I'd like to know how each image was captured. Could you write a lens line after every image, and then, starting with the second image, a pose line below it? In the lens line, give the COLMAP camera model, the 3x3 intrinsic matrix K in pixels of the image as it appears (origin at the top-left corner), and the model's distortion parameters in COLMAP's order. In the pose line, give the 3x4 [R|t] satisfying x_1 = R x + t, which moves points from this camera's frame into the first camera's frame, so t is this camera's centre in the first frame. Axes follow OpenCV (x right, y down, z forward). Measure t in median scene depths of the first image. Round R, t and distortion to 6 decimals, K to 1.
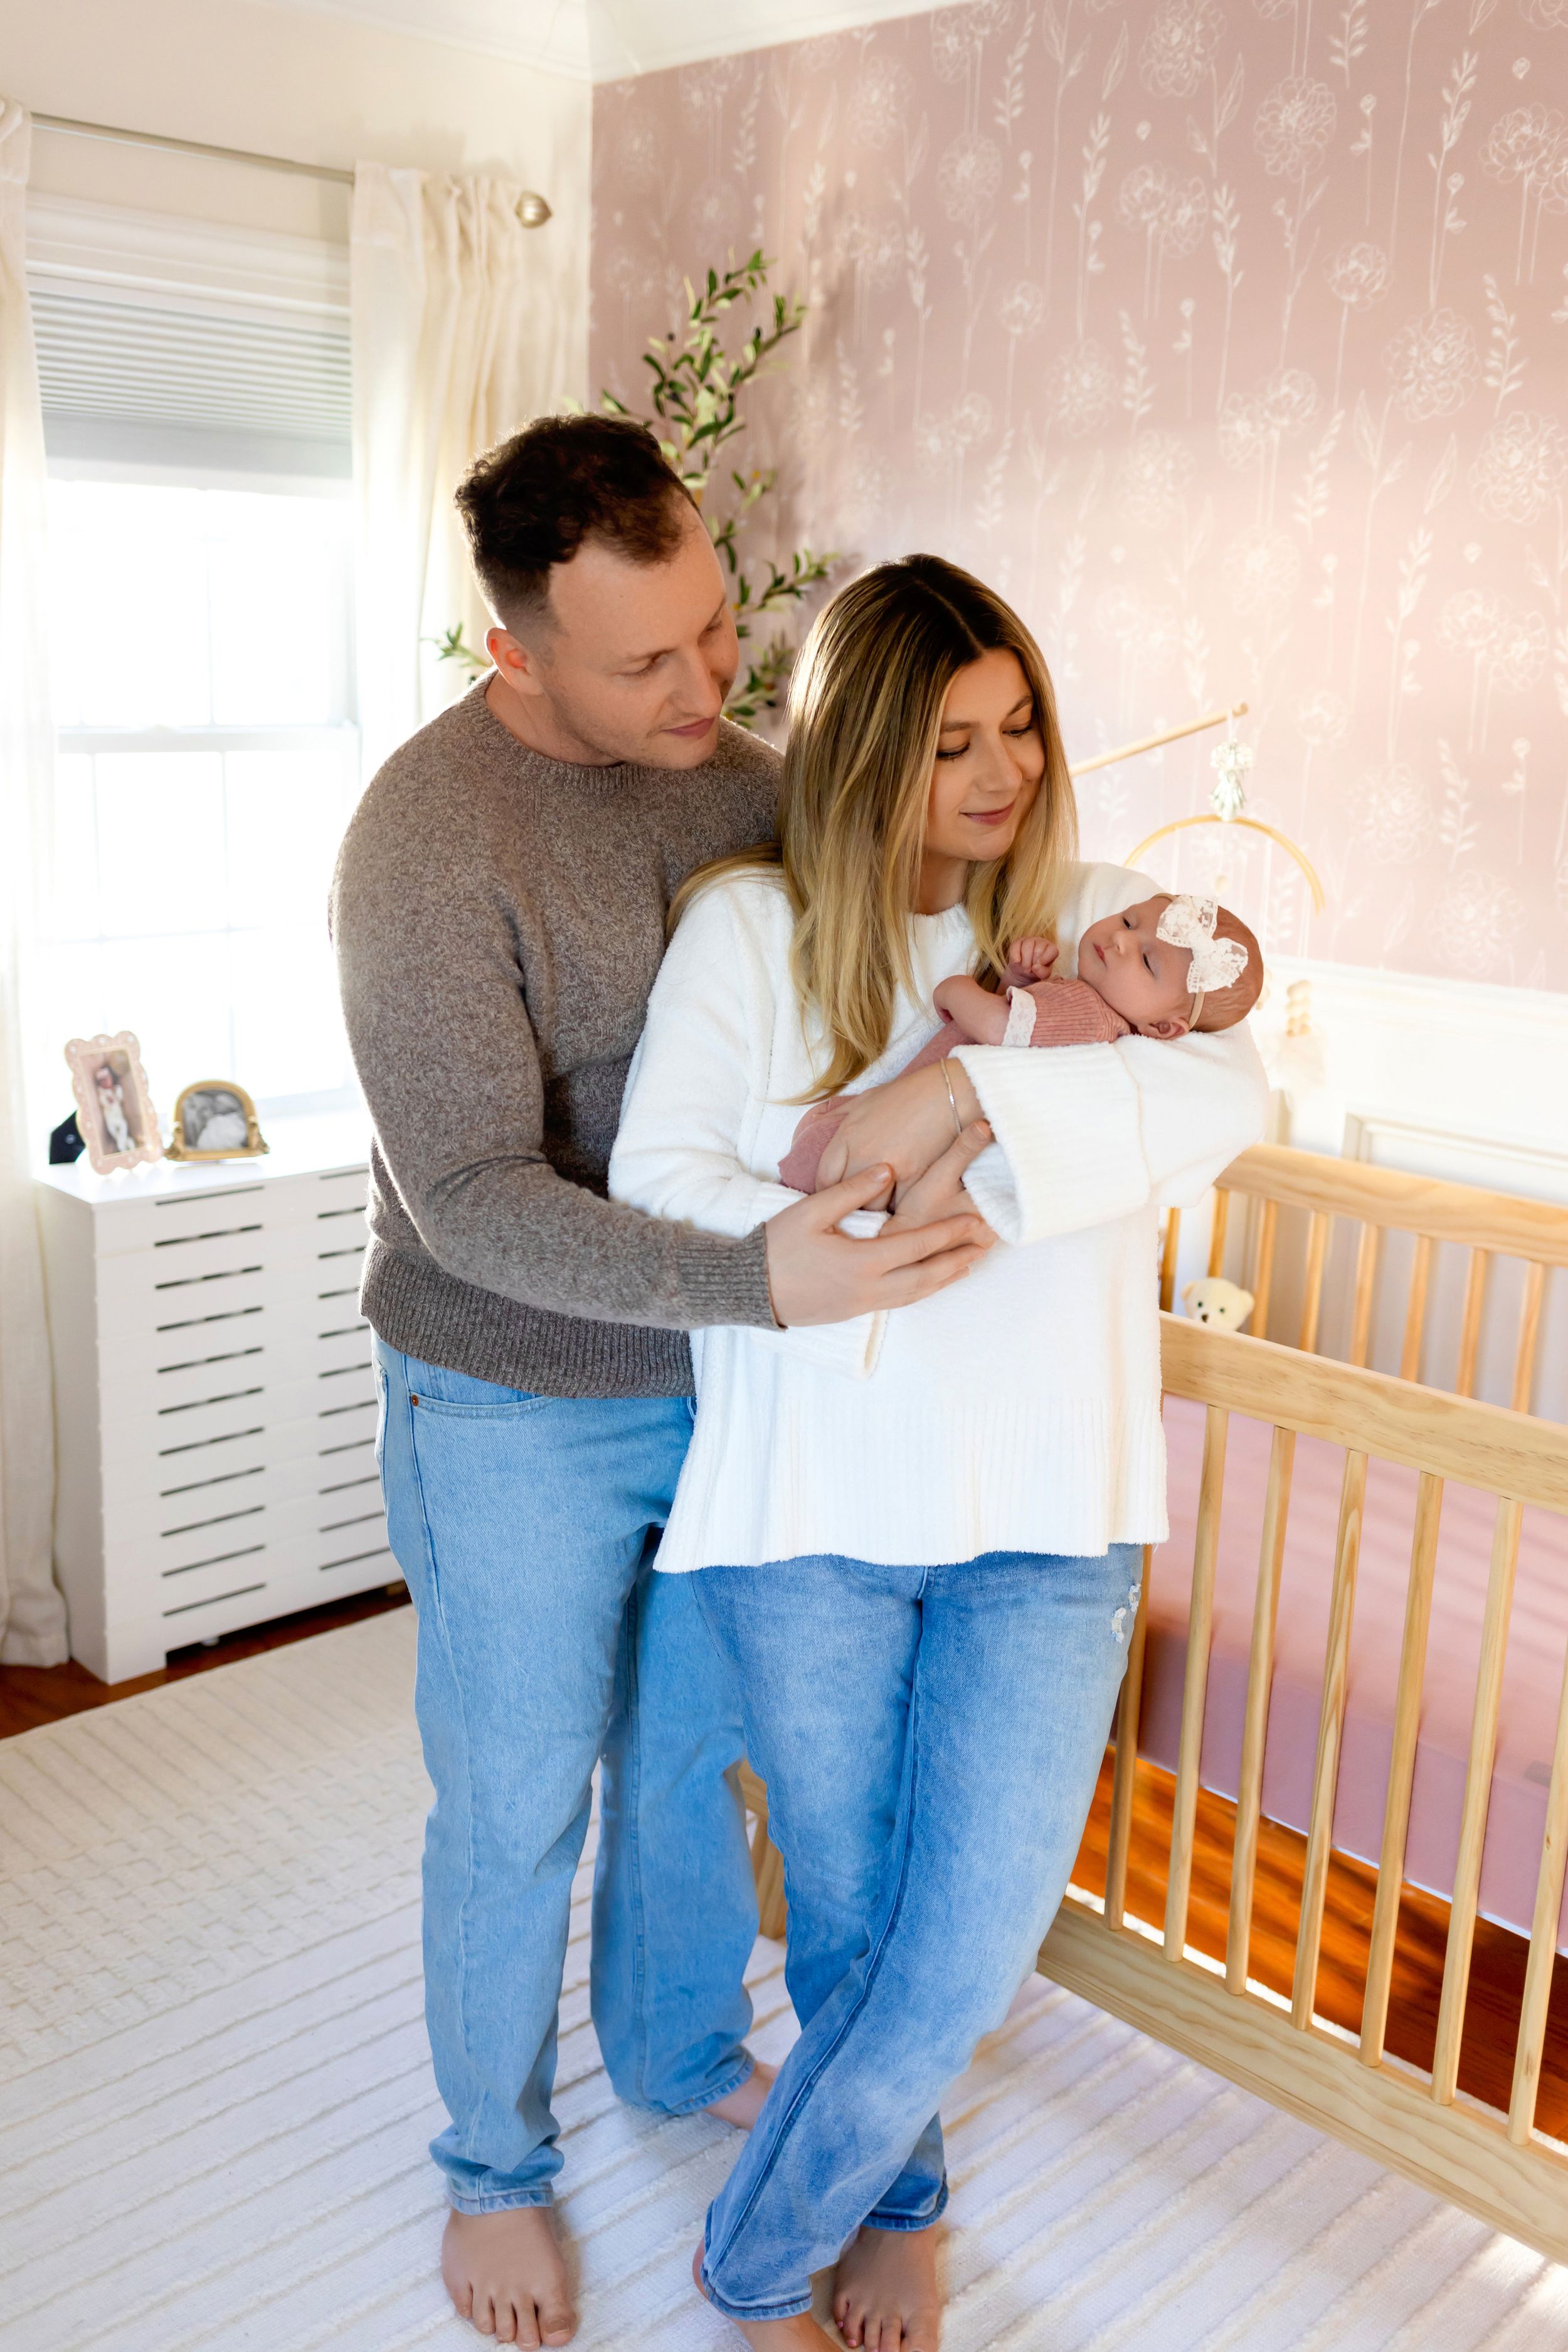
lens RADIAL K [[2297.1, 0, 800.3], [0, 2297.1, 1181.5], [0, 0, 1]] dist [0.009607, 0.000000]
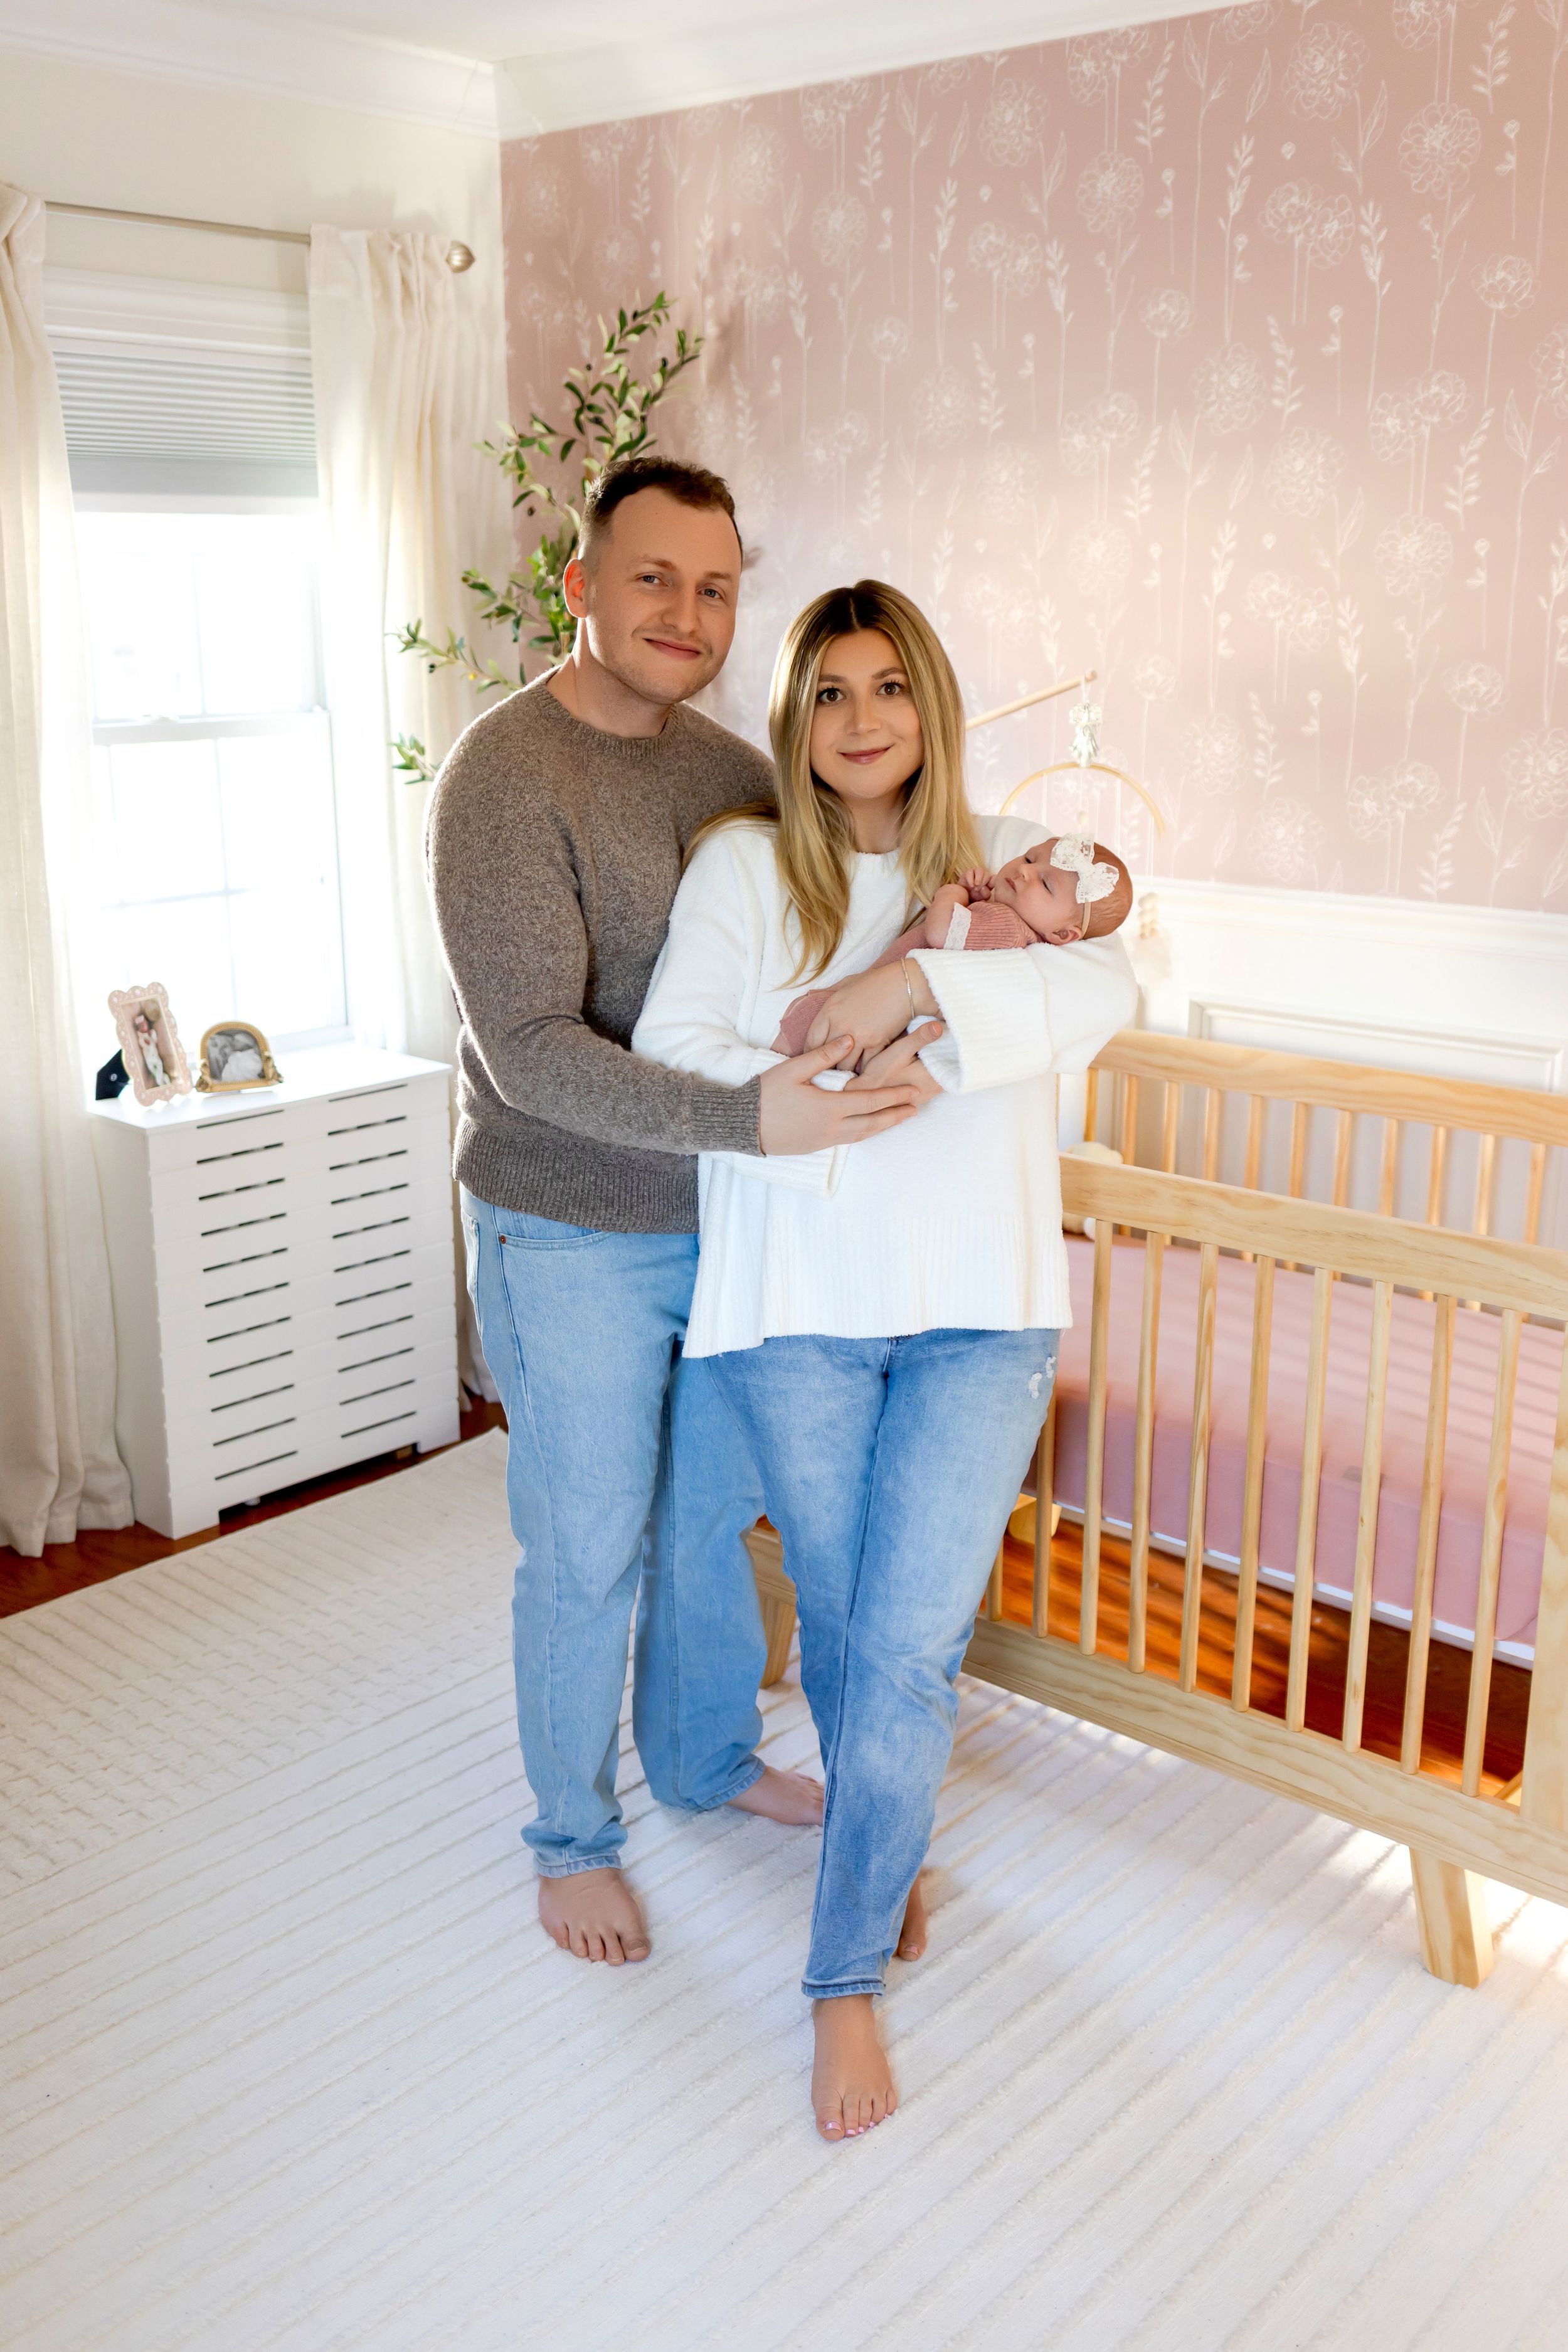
lens RADIAL K [[2297.1, 0, 797.9], [0, 2297.1, 1180.1], [0, 0, 1]] dist [0.009607, 0.000000]
pose [[0.996682, -0.052082, 0.062552, -0.053233], [0.050513, 0.998374, 0.026410, 0.023402], [-0.063826, -0.023163, 0.997692, -0.216360]]
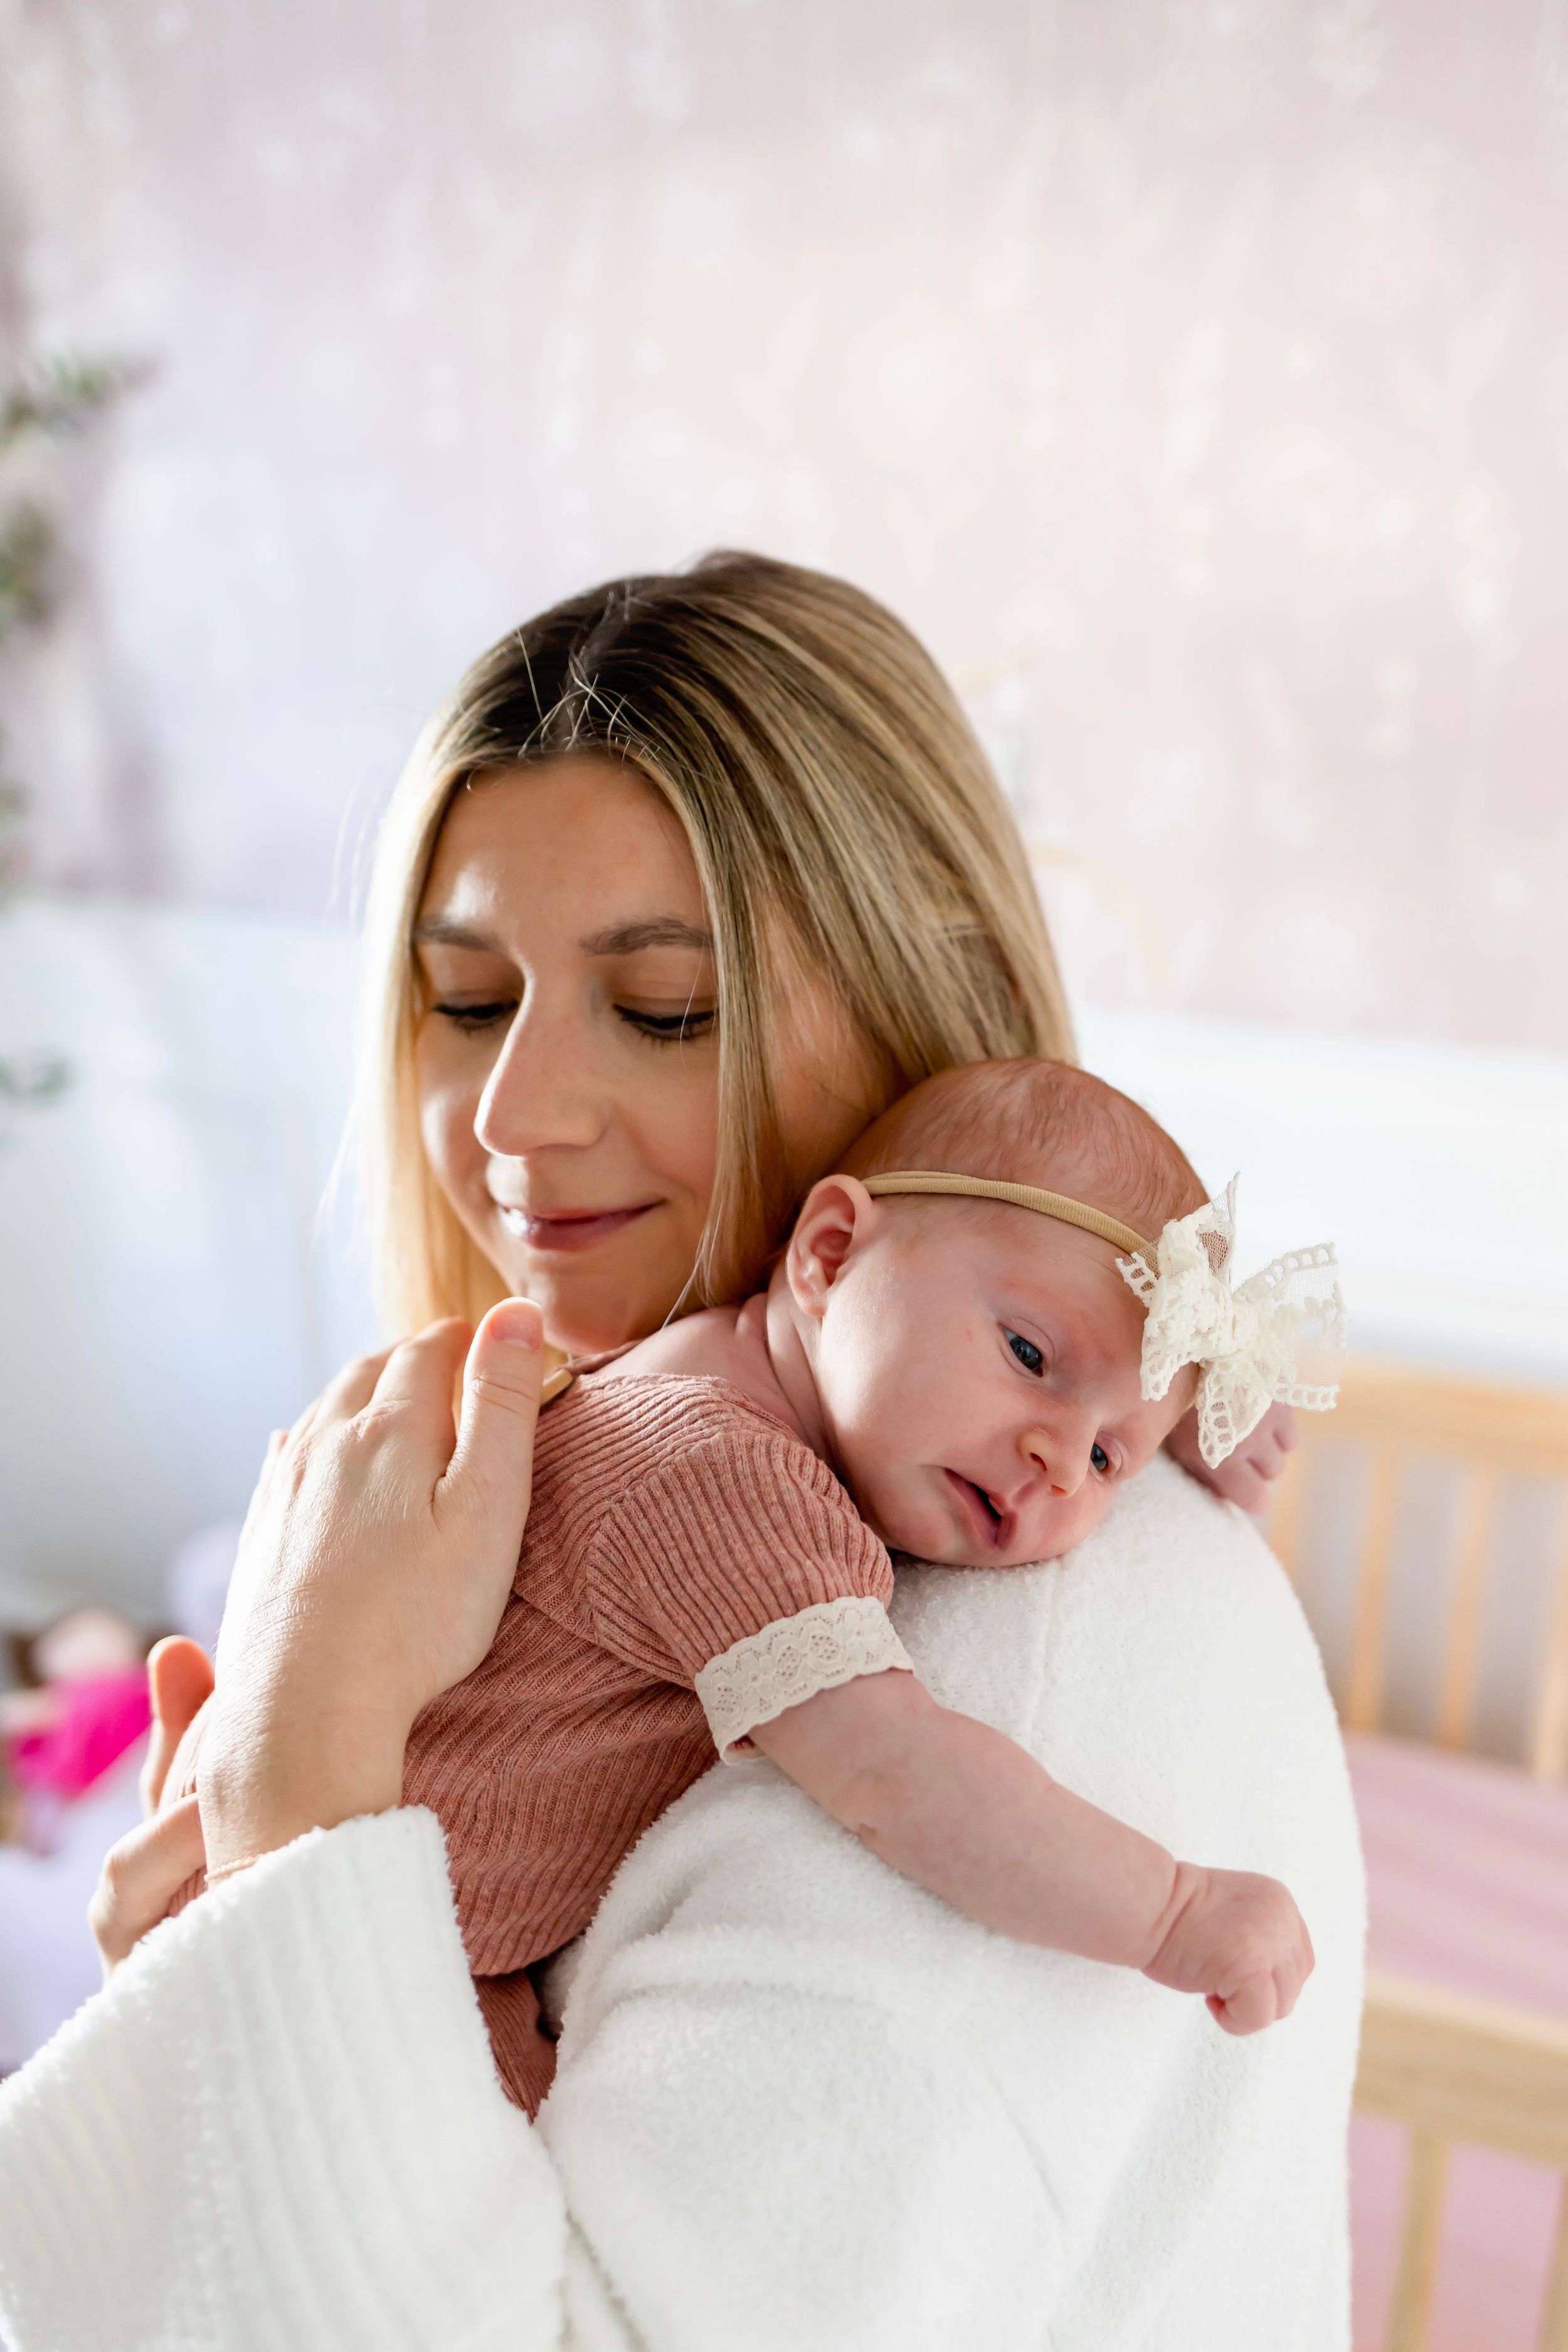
lens RADIAL K [[2297.1, 0, 765.1], [0, 2297.1, 1178.9], [0, 0, 1]] dist [0.009607, 0.000000]
pose [[0.926846, -0.171847, 0.333803, -0.078102], [0.121727, 0.978615, 0.165817, -0.170938], [-0.355160, -0.113054, 0.927944, 0.437006]]
